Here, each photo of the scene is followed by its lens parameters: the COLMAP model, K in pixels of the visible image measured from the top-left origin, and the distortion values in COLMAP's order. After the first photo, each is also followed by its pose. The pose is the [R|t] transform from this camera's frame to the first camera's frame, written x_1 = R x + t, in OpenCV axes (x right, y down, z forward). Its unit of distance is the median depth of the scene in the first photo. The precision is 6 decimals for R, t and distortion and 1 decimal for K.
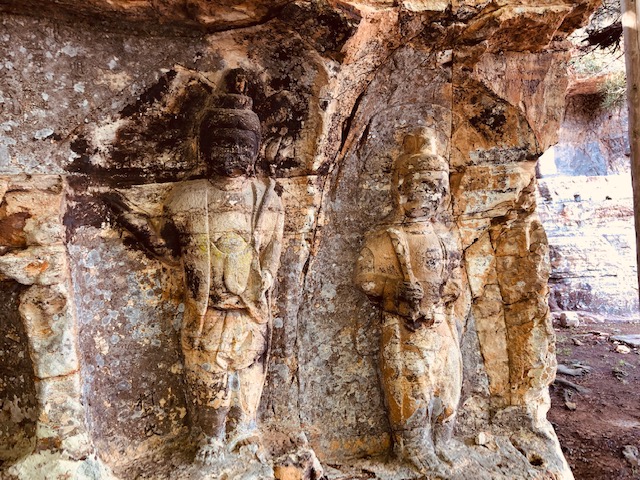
lens RADIAL K [[522.0, 0, 320.0], [0, 522.0, 240.0], [0, 0, 1]] dist [0.006570, -0.001765]
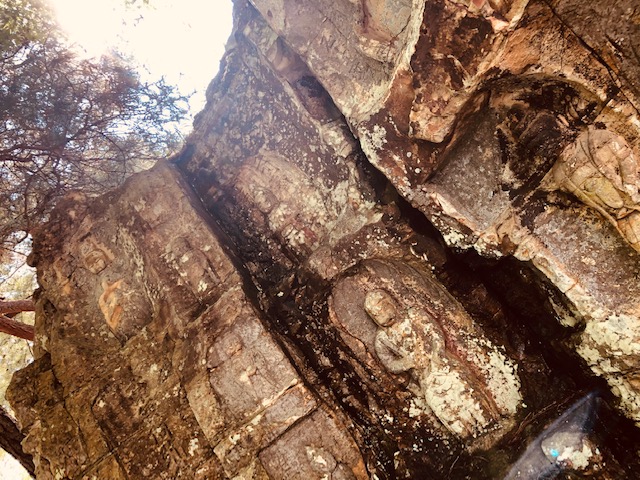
lens RADIAL K [[522.0, 0, 320.0], [0, 522.0, 240.0], [0, 0, 1]] dist [0.006570, -0.001765]
pose [[-0.019516, -0.269367, -0.962840, 1.288261], [0.620915, 0.751537, -0.222838, -0.026230], [0.783635, -0.602191, 0.152588, 0.044756]]
